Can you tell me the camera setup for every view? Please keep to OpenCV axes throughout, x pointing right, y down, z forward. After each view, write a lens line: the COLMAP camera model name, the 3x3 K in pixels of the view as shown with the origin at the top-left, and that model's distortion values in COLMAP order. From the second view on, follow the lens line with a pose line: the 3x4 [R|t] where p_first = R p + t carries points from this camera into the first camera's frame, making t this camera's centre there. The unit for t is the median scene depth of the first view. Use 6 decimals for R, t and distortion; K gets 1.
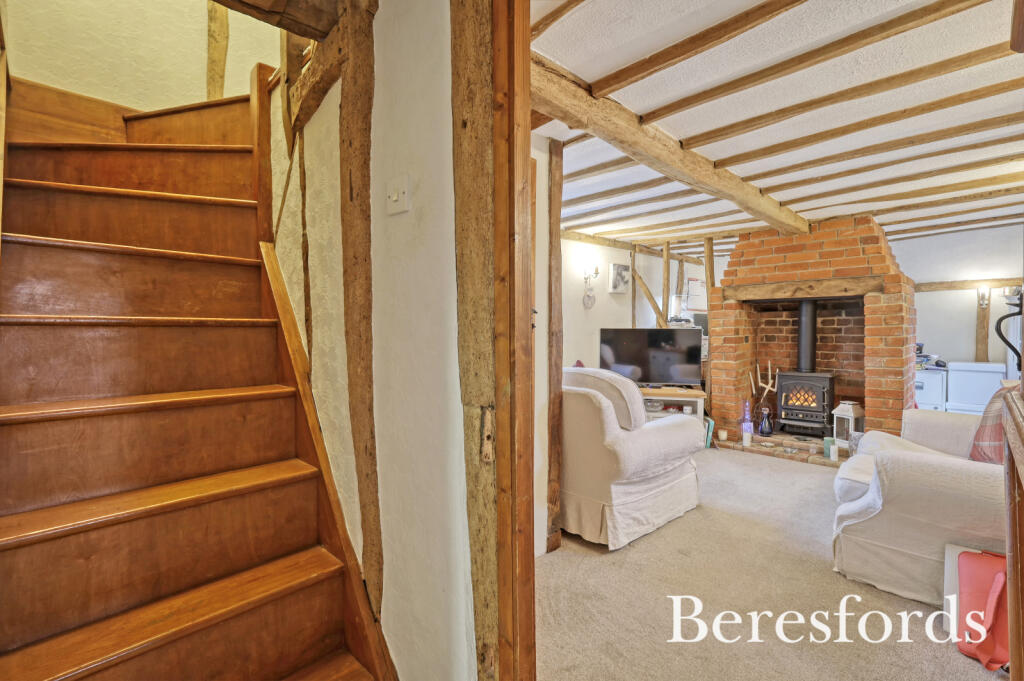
lens RADIAL K [[447.3, 0, 513.1], [0, 447.3, 332.3], [0, 0, 1]] dist [0.004655, -0.000038]
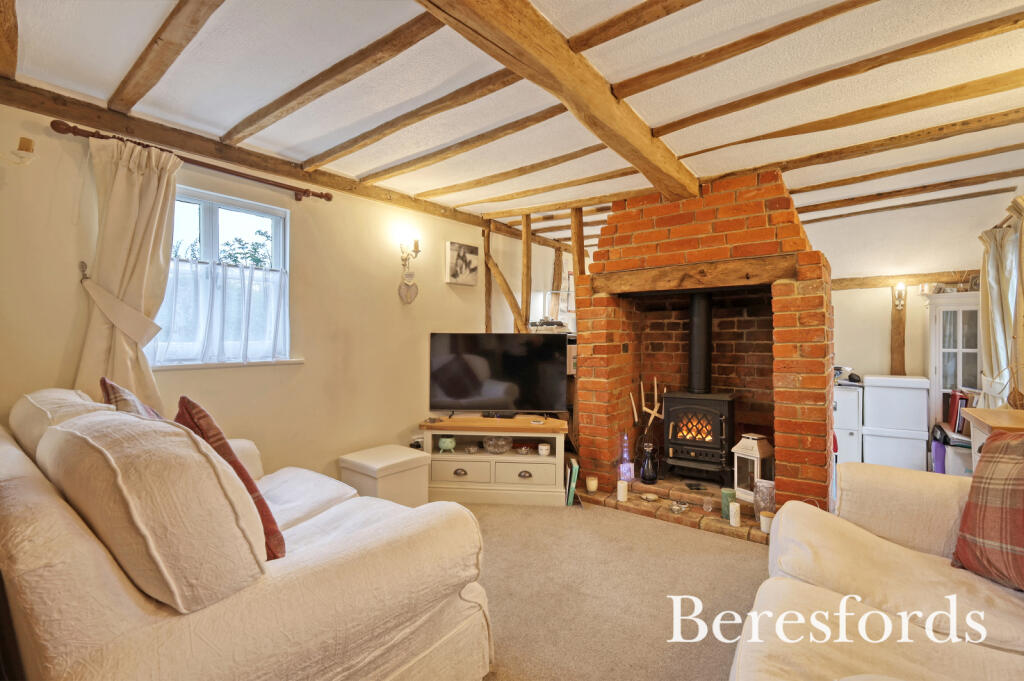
lens RADIAL K [[447.3, 0, 513.1], [0, 447.3, 332.3], [0, 0, 1]] dist [0.004655, -0.000038]
pose [[0.987975, 0.003759, 0.154569, 0.239334], [-0.000336, 0.999754, -0.022162, 0.006544], [-0.154615, 0.021844, 0.987733, 0.322883]]
